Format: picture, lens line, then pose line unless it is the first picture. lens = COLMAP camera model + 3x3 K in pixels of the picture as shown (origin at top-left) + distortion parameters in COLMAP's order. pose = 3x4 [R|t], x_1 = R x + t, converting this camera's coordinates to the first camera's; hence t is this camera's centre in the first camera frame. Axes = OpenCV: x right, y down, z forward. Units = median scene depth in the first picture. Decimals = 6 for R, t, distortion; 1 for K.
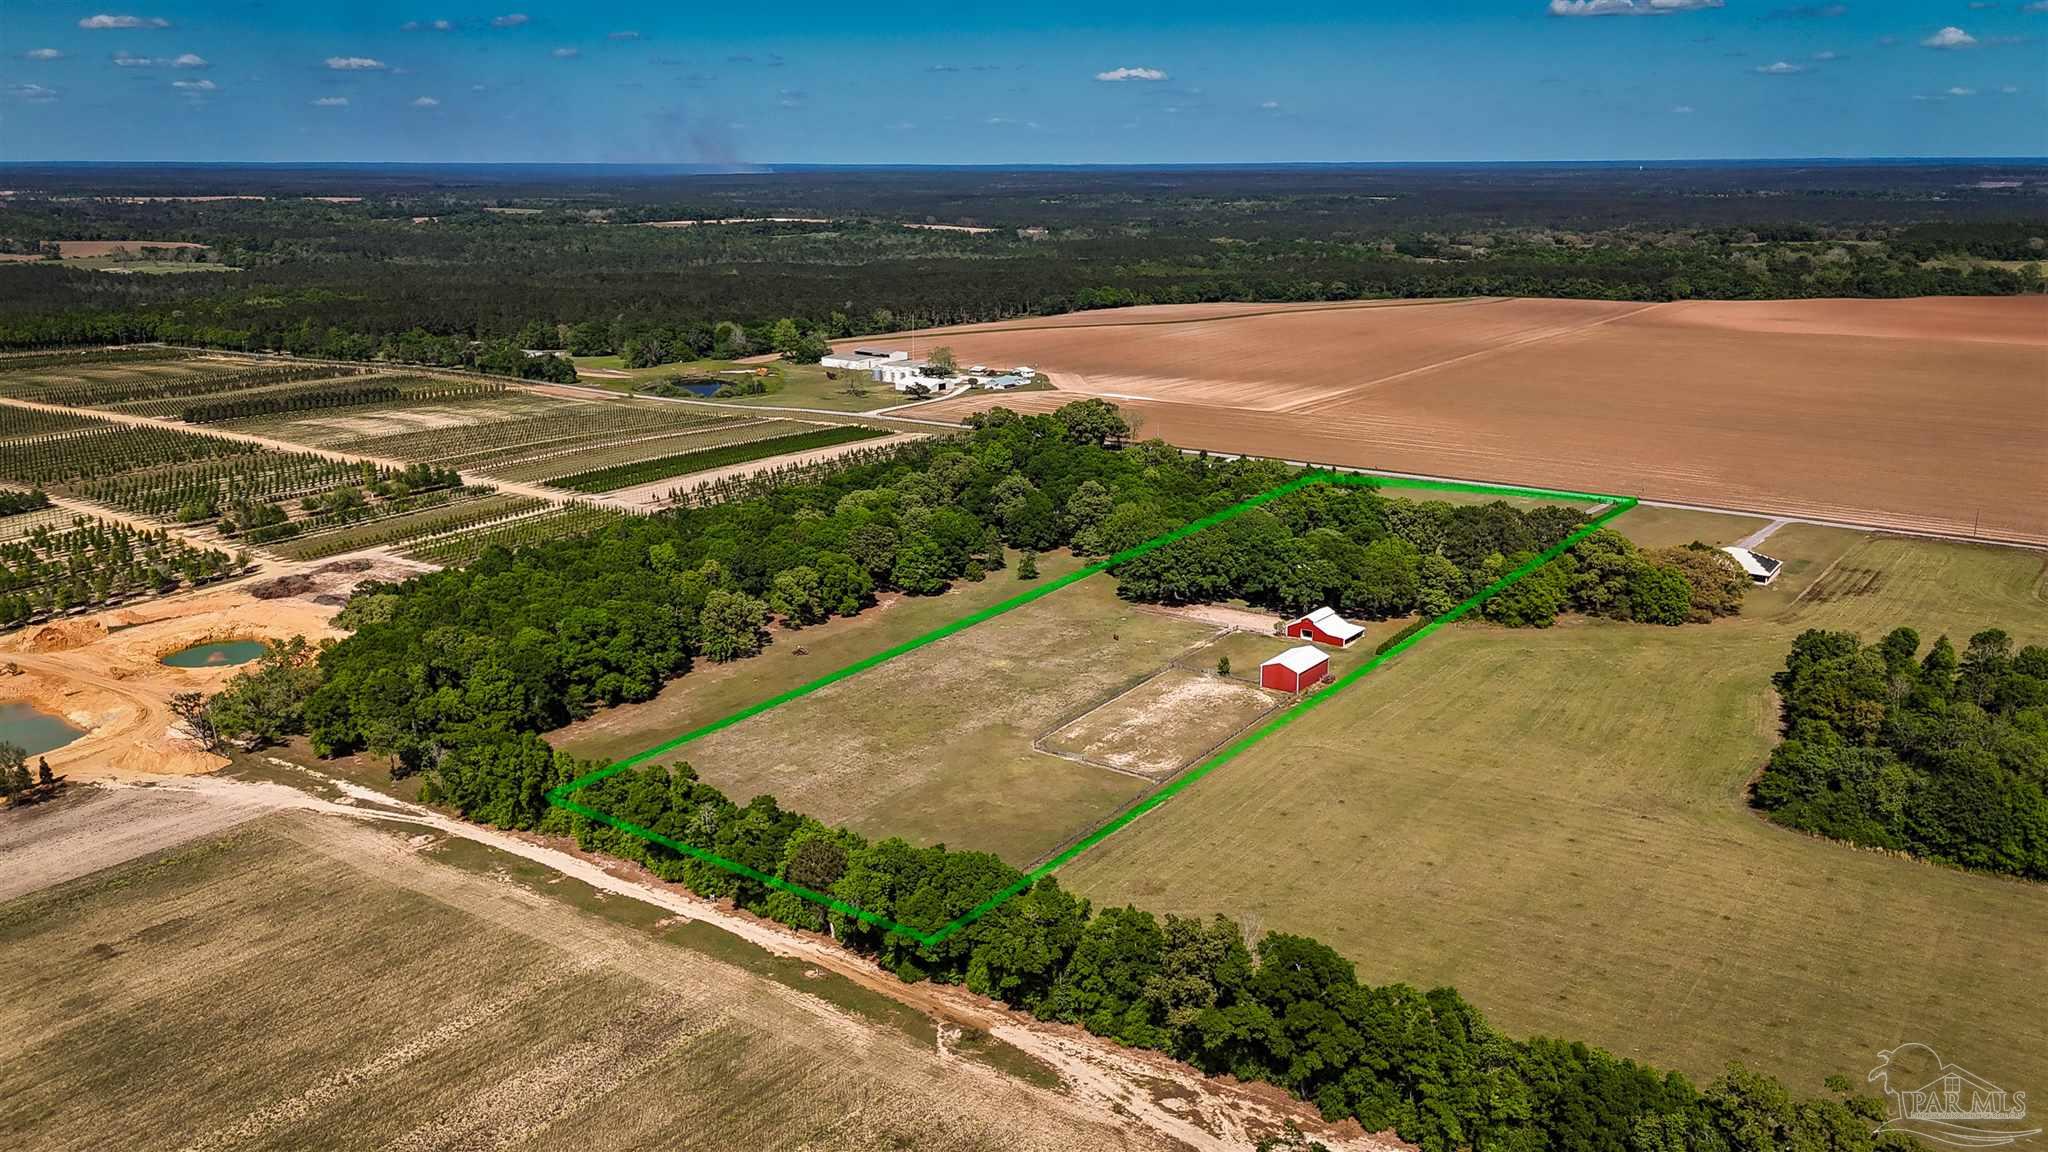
lens RADIAL K [[1555.6, 0, 1024.0], [0, 1555.6, 576.0], [0, 0, 1]] dist [0.082142, -0.084284]
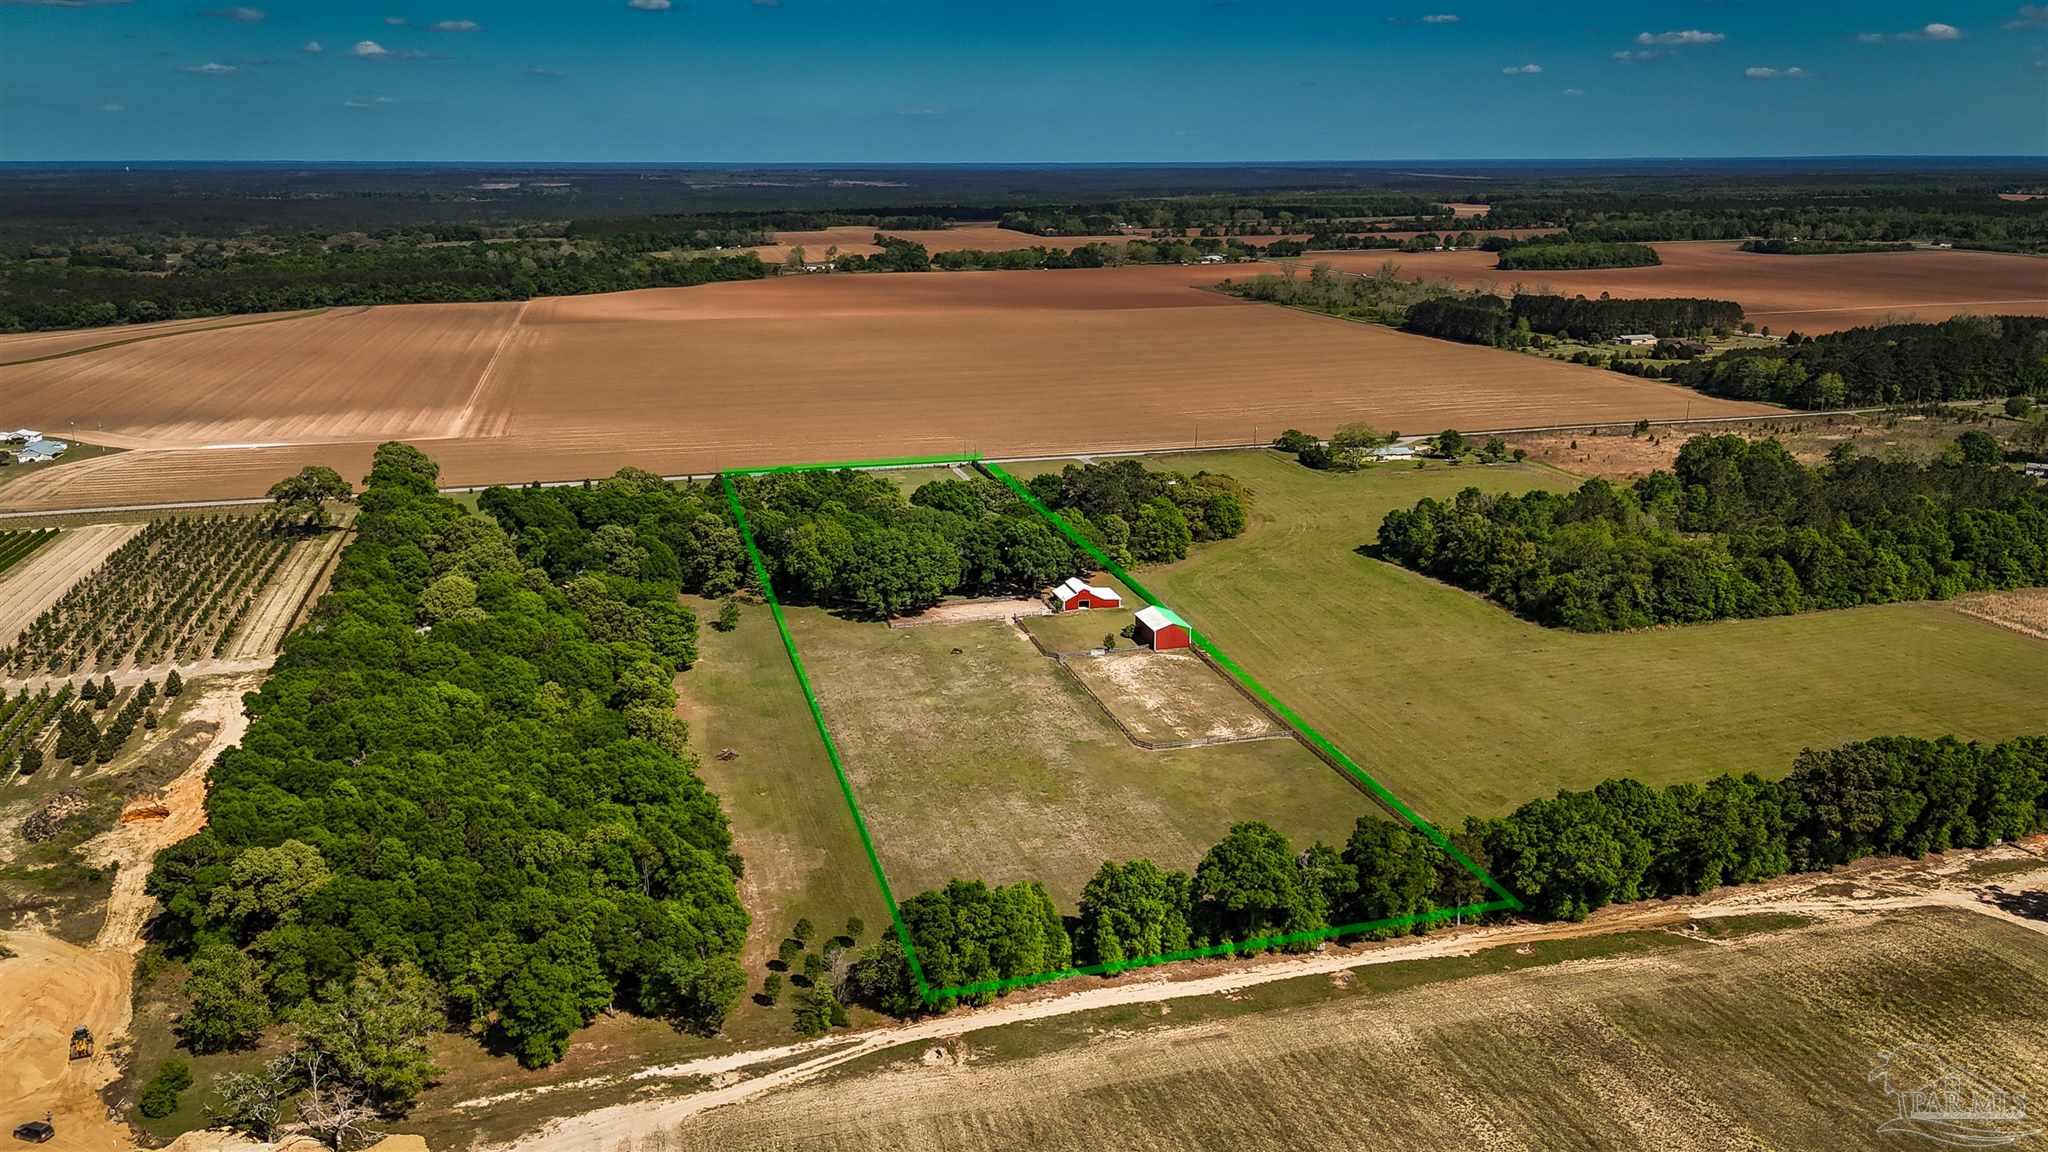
lens RADIAL K [[1555.6, 0, 1024.0], [0, 1555.6, 576.0], [0, 0, 1]] dist [0.082142, -0.084284]
pose [[0.635080, -0.201422, 0.745723, -0.657097], [0.202398, 0.975066, 0.091001, -0.089876], [-0.745459, 0.093140, 0.660012, 0.335203]]
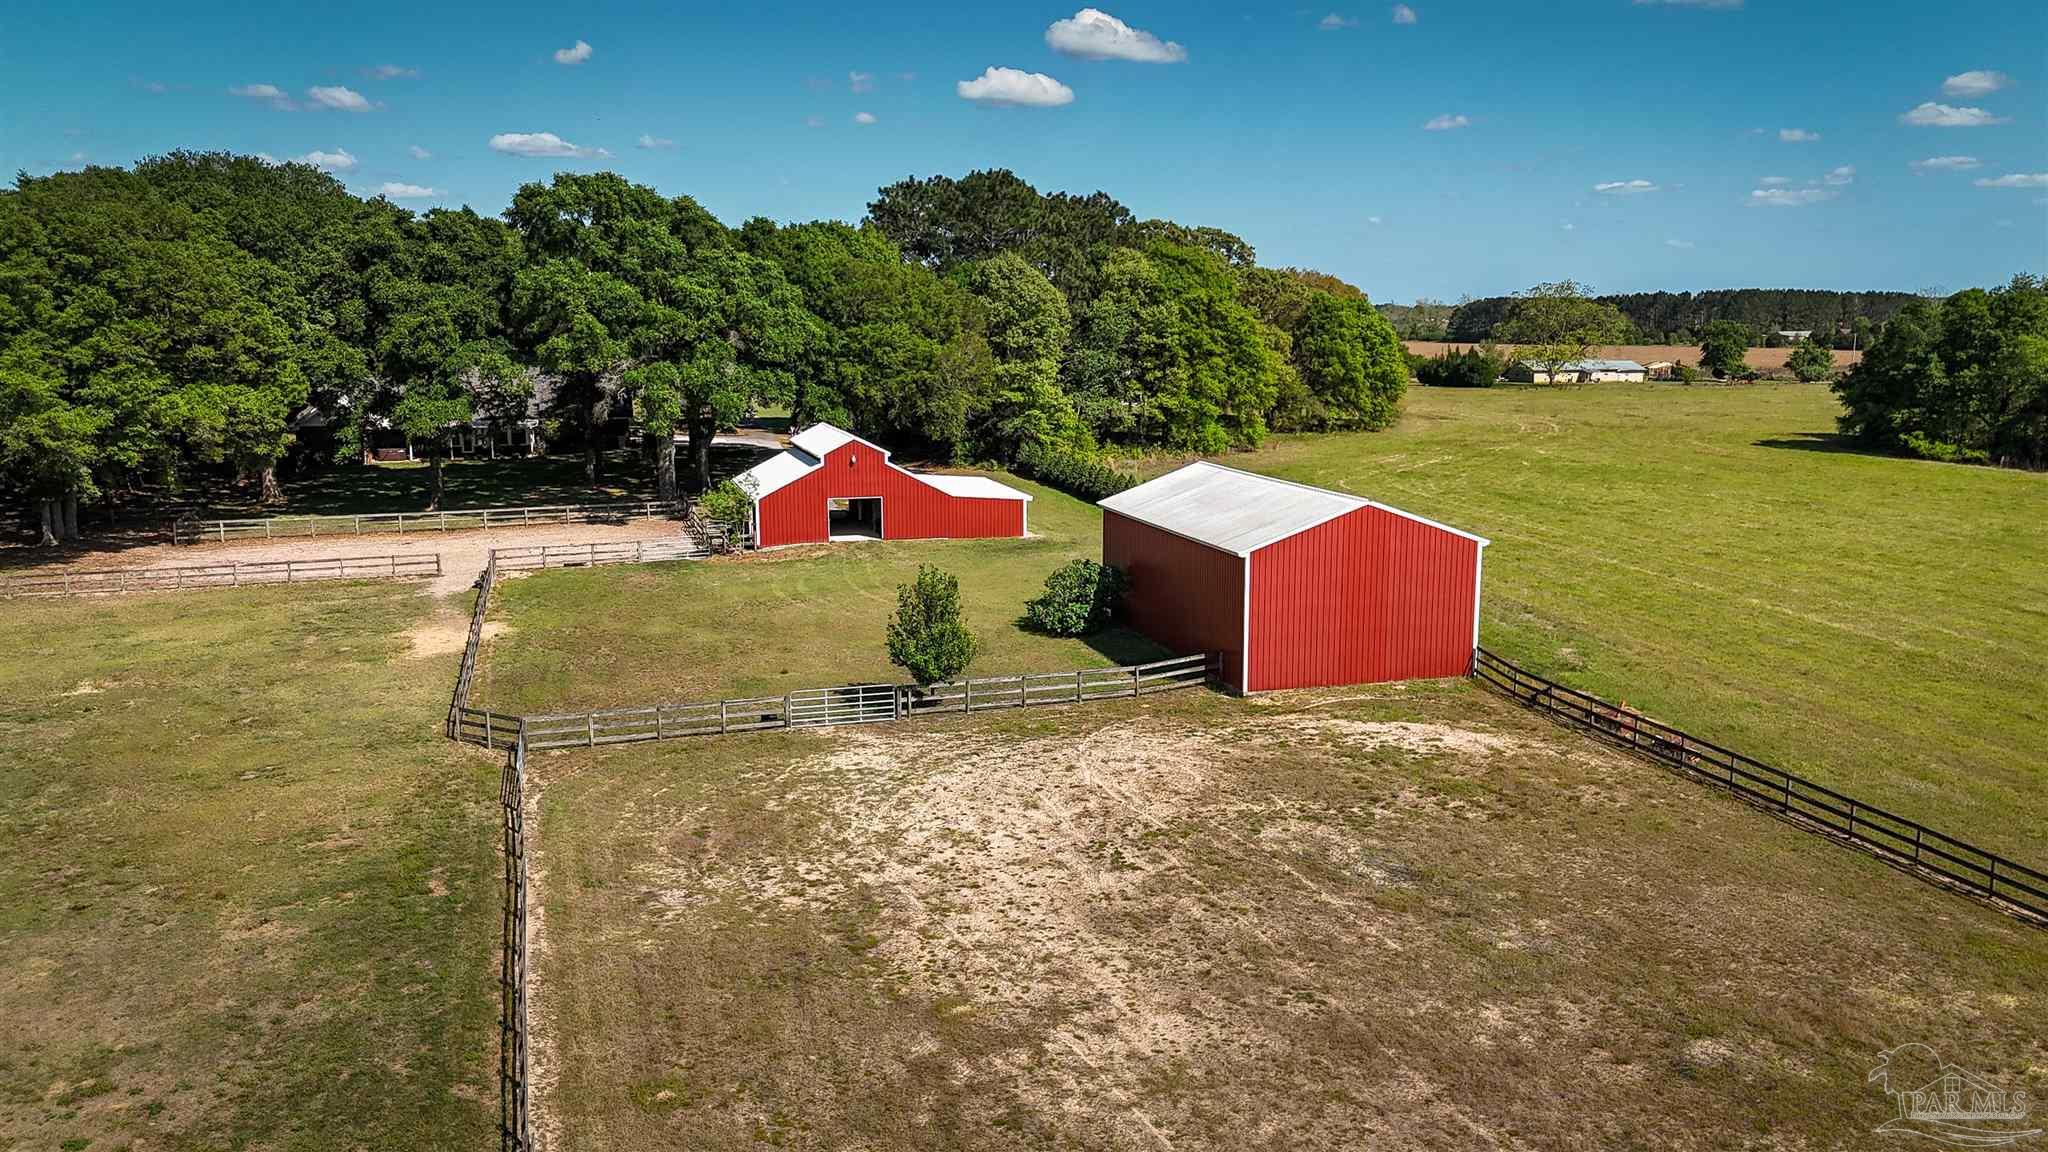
lens RADIAL K [[1555.6, 0, 1024.0], [0, 1555.6, 576.0], [0, 0, 1]] dist [0.082142, -0.084284]
pose [[0.607881, -0.134265, 0.782594, 0.014730], [0.206905, 0.978335, 0.007134, 0.049913], [-0.766597, 0.157586, 0.622492, 0.865921]]
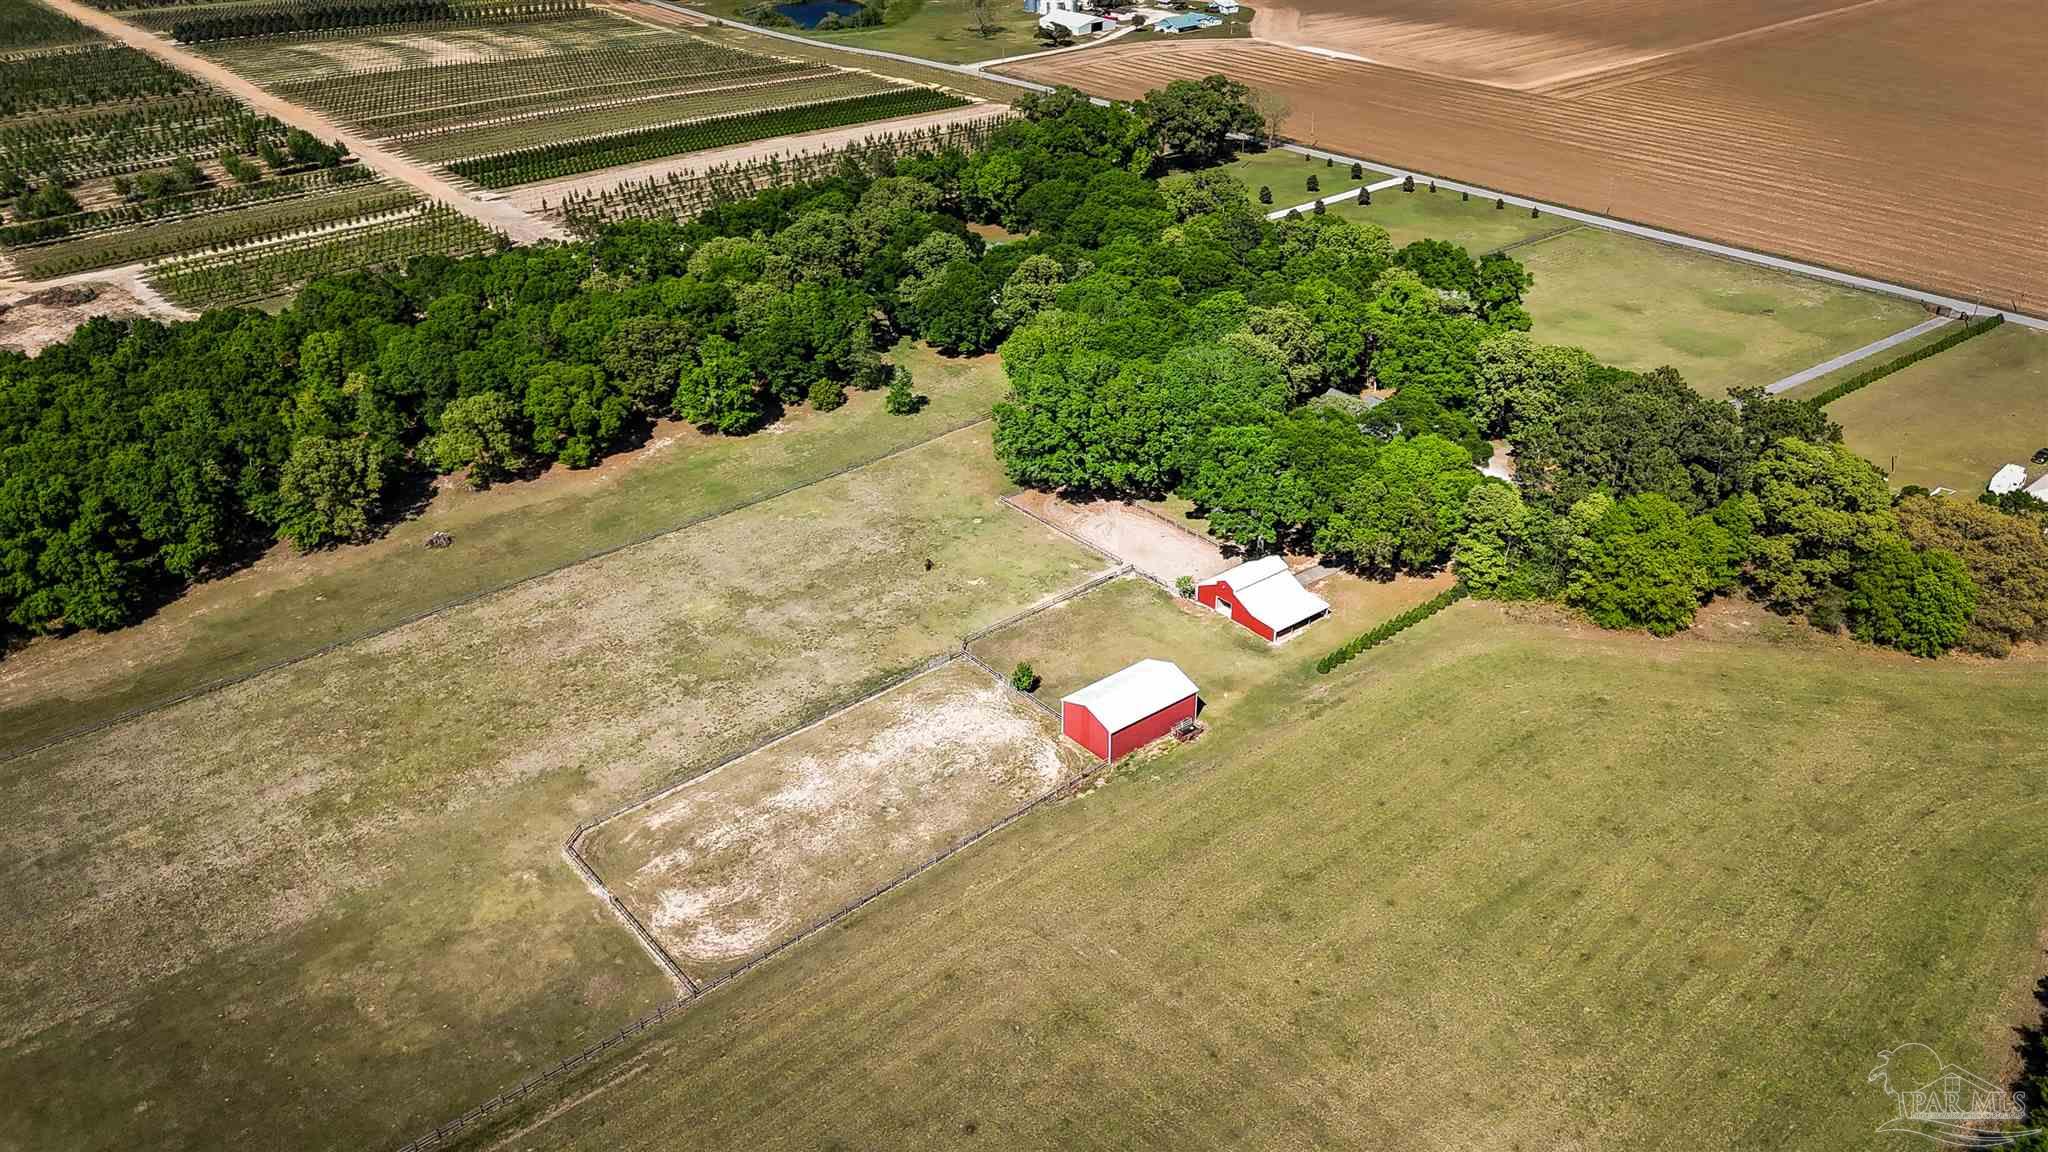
lens RADIAL K [[1555.6, 0, 1024.0], [0, 1555.6, 576.0], [0, 0, 1]] dist [0.082142, -0.084284]
pose [[0.970003, 0.118605, -0.212197, 0.238846], [-0.062425, 0.965160, 0.254107, -0.121795], [0.234943, -0.233238, 0.943611, 0.446143]]
